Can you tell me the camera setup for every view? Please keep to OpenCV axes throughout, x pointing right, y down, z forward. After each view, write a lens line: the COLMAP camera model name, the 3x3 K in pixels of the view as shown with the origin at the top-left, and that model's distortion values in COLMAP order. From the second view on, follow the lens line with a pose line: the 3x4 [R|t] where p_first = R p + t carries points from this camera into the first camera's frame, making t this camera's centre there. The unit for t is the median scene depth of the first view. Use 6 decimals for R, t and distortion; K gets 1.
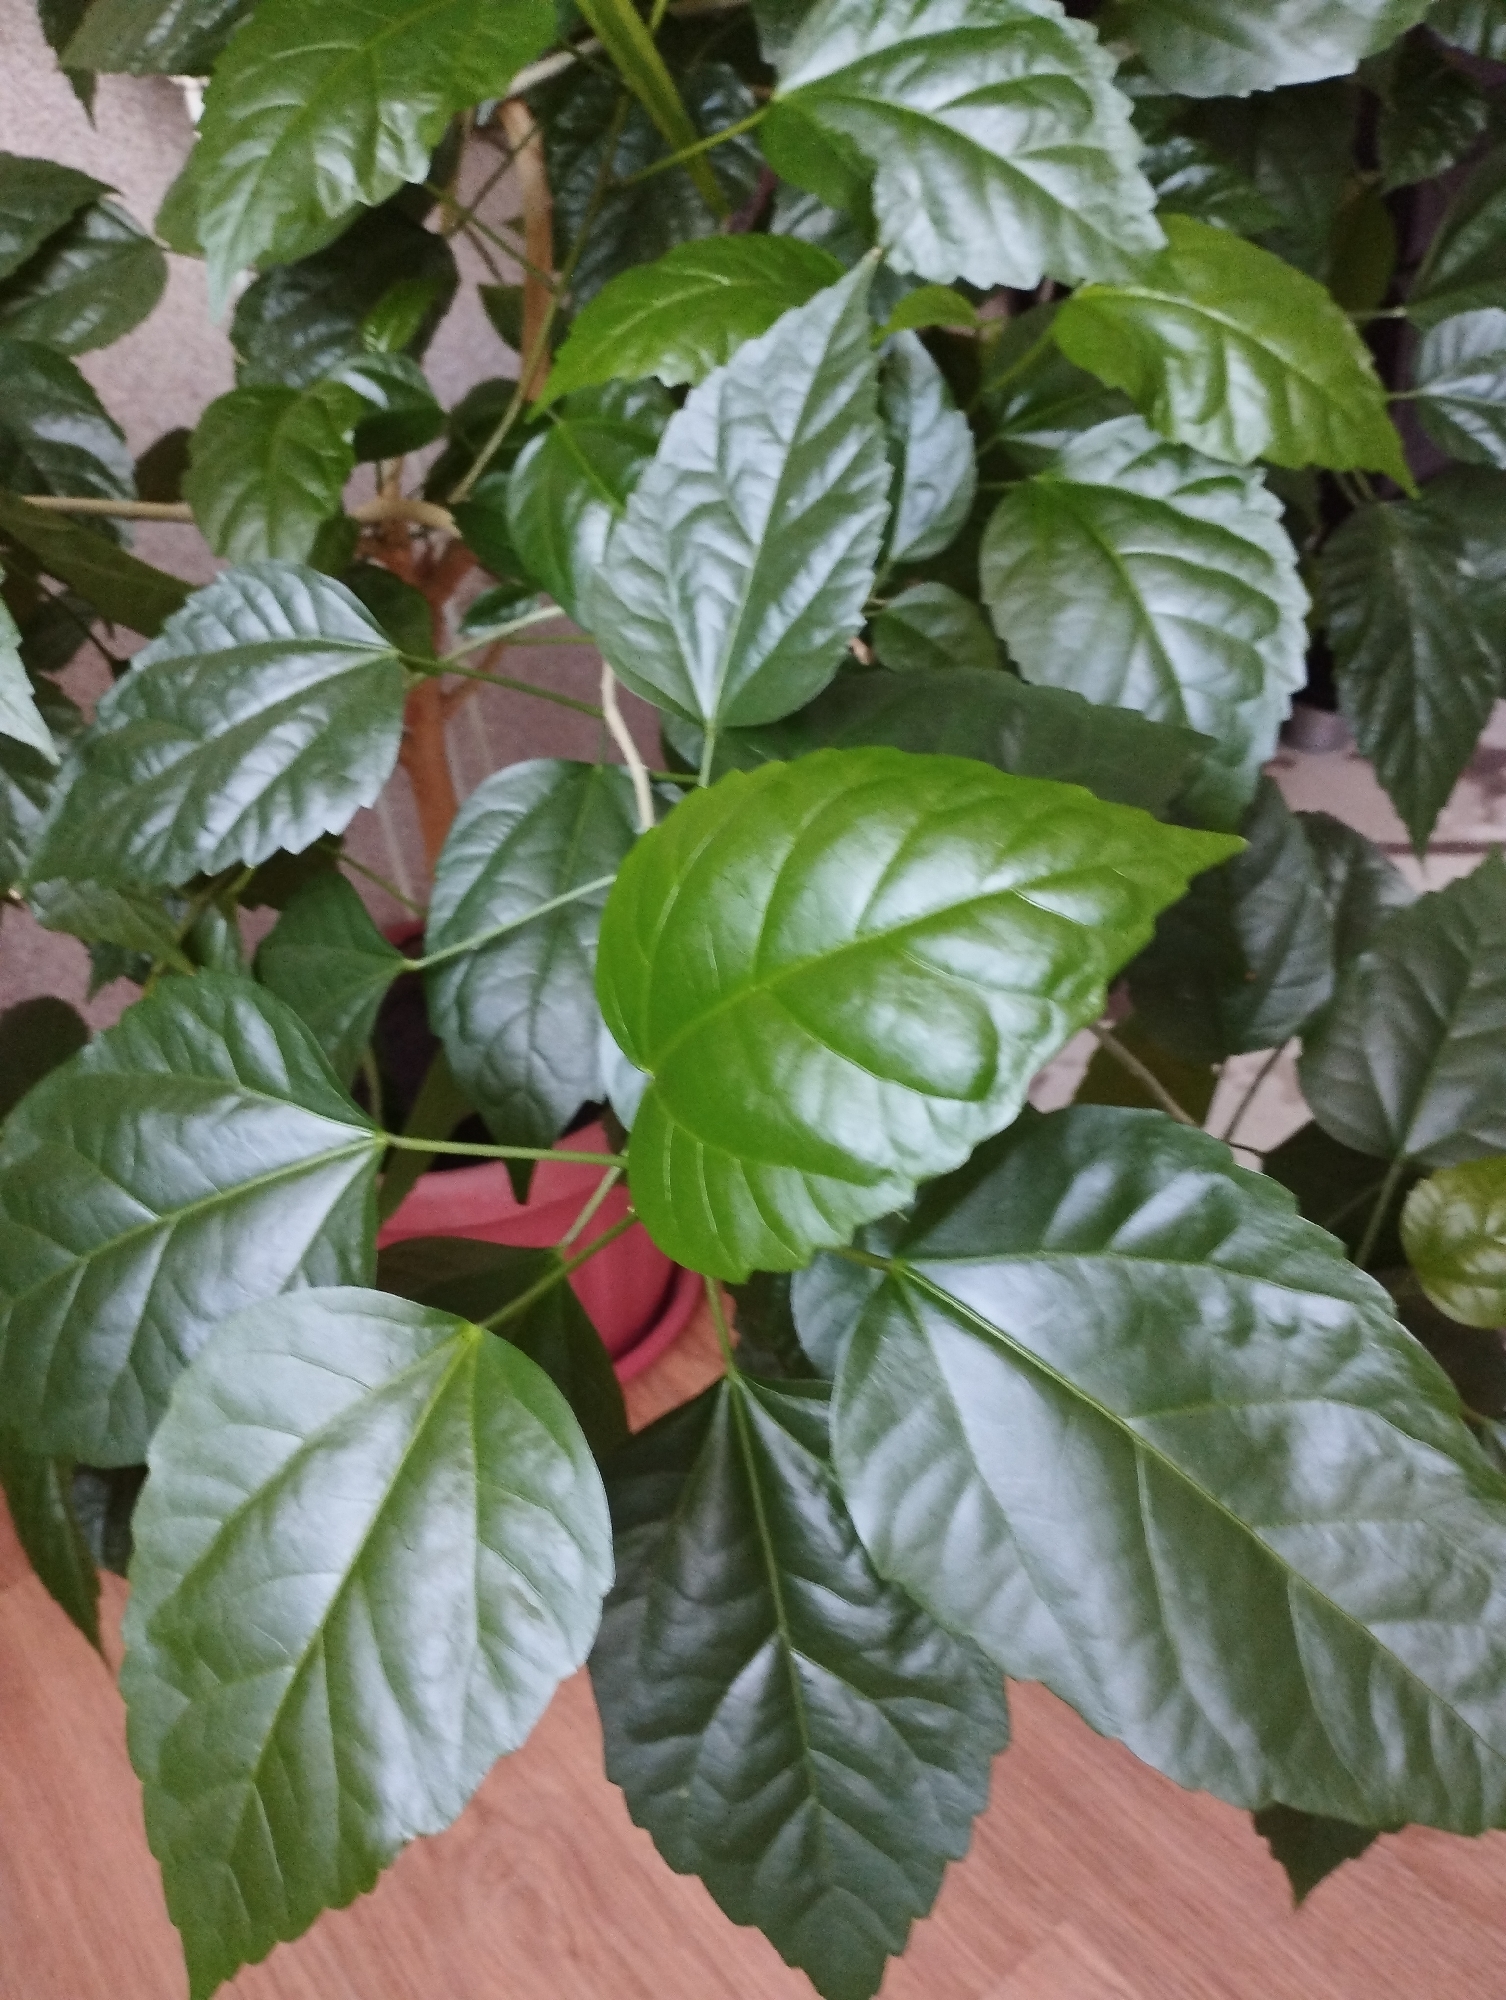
lens RADIAL K [[1702.0, 0, 753.0], [0, 1702.0, 1000.0], [0, 0, 1]] dist [0.095208, -0.146108]
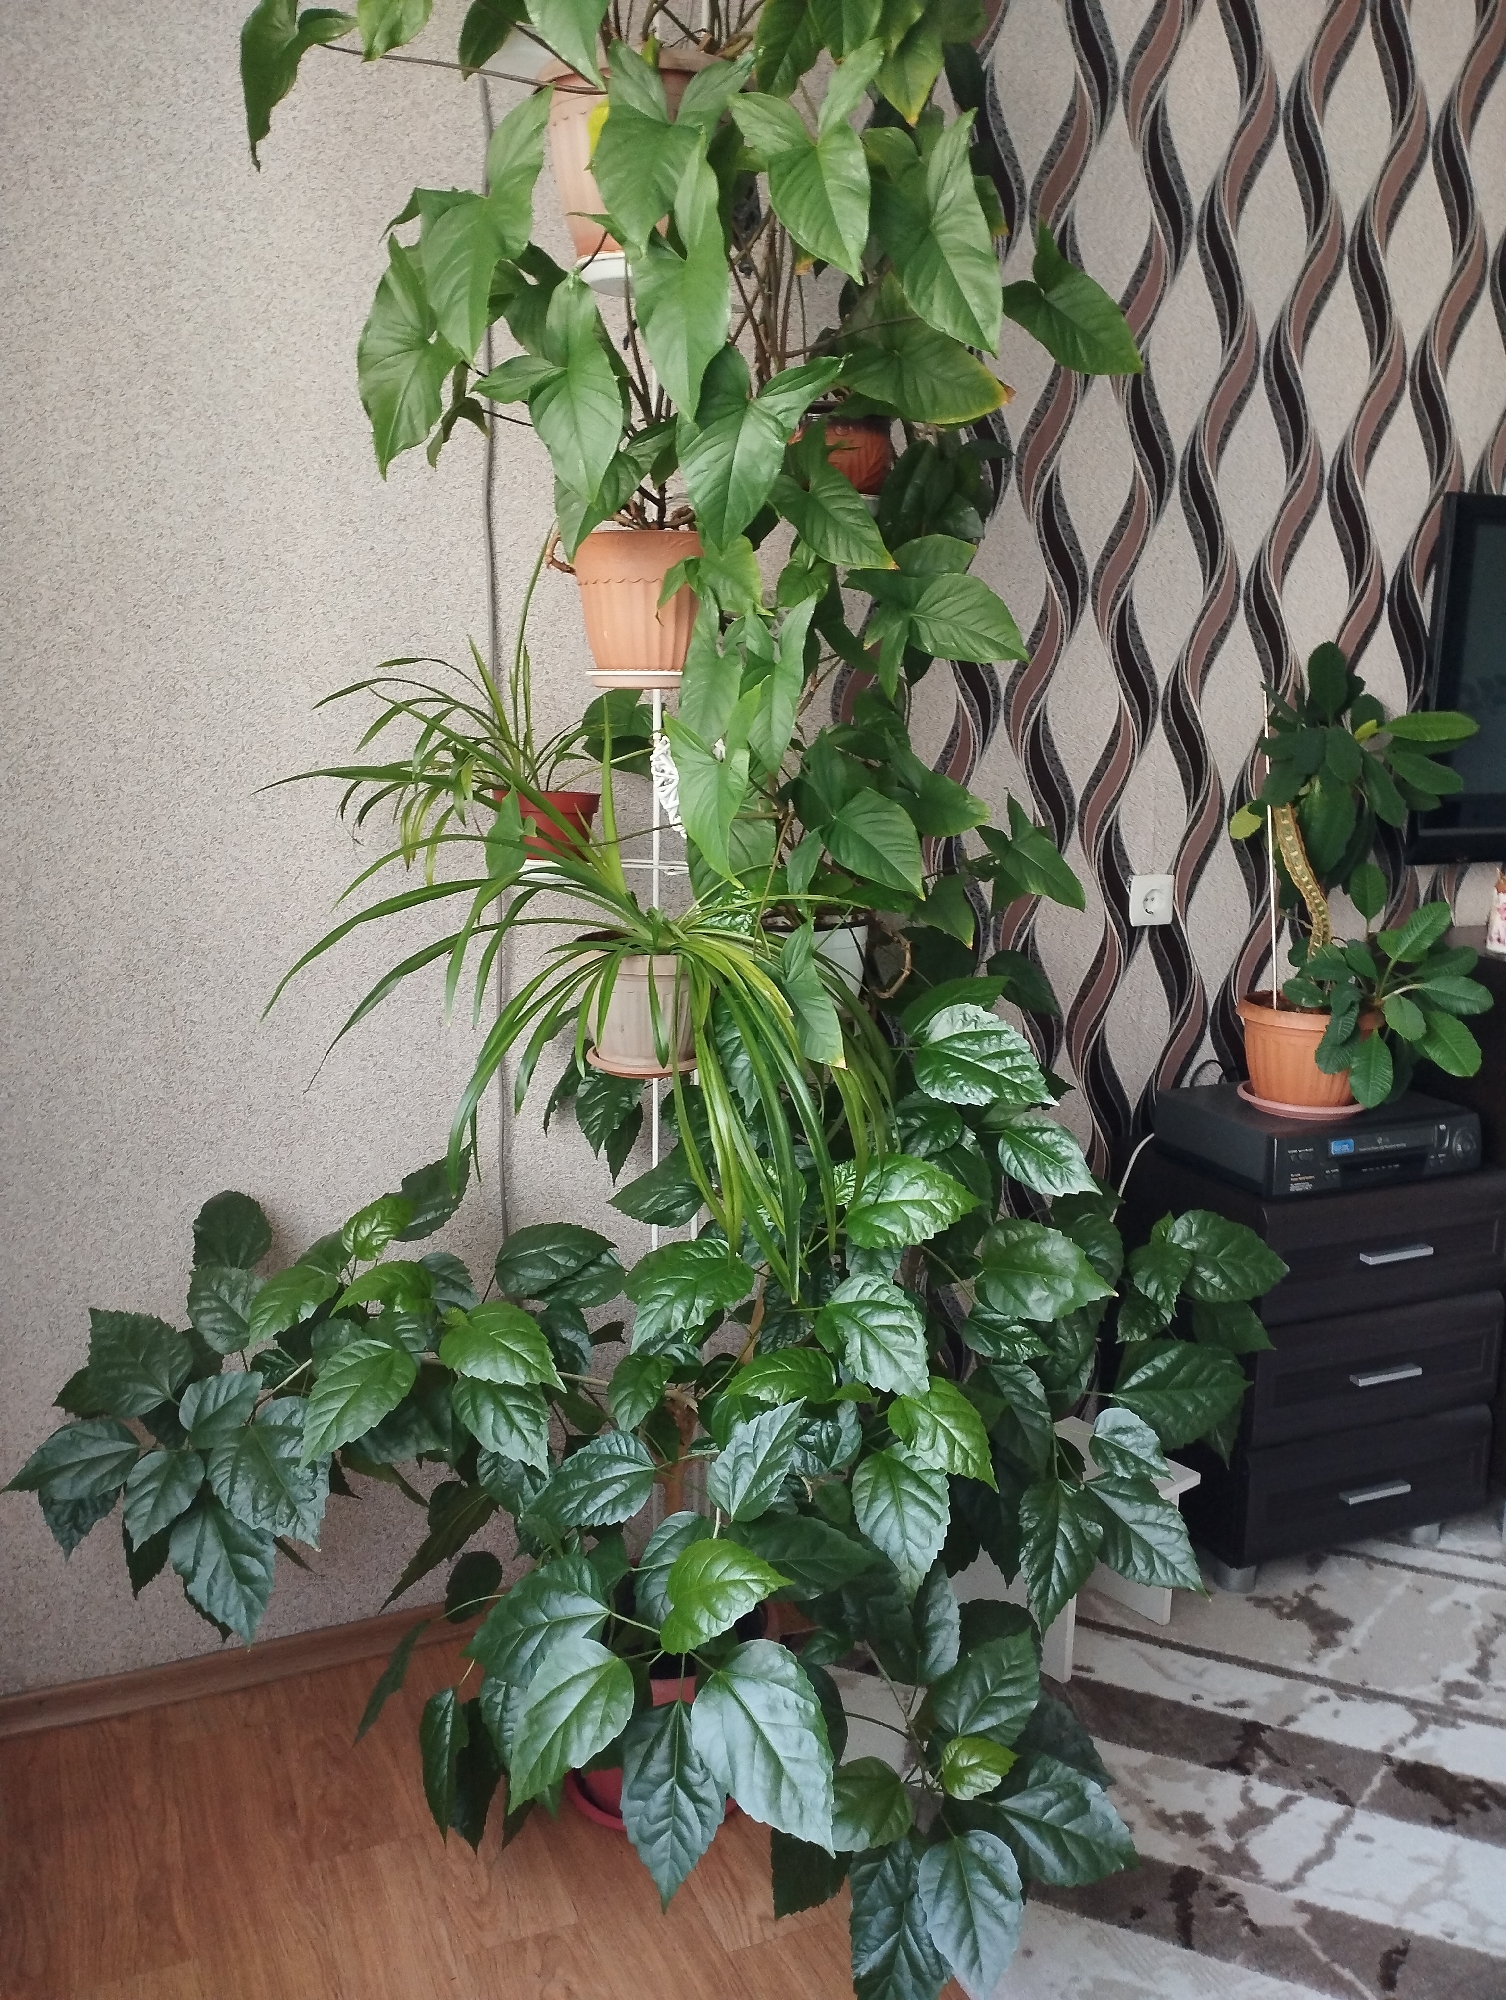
lens RADIAL K [[1702.0, 0, 753.0], [0, 1702.0, 1000.0], [0, 0, 1]] dist [0.095208, -0.146108]
pose [[0.958491, 0.171482, -0.227791, 0.550307], [-0.244873, 0.904341, -0.349578, 0.082356], [0.146054, 0.390847, 0.908794, -2.244841]]
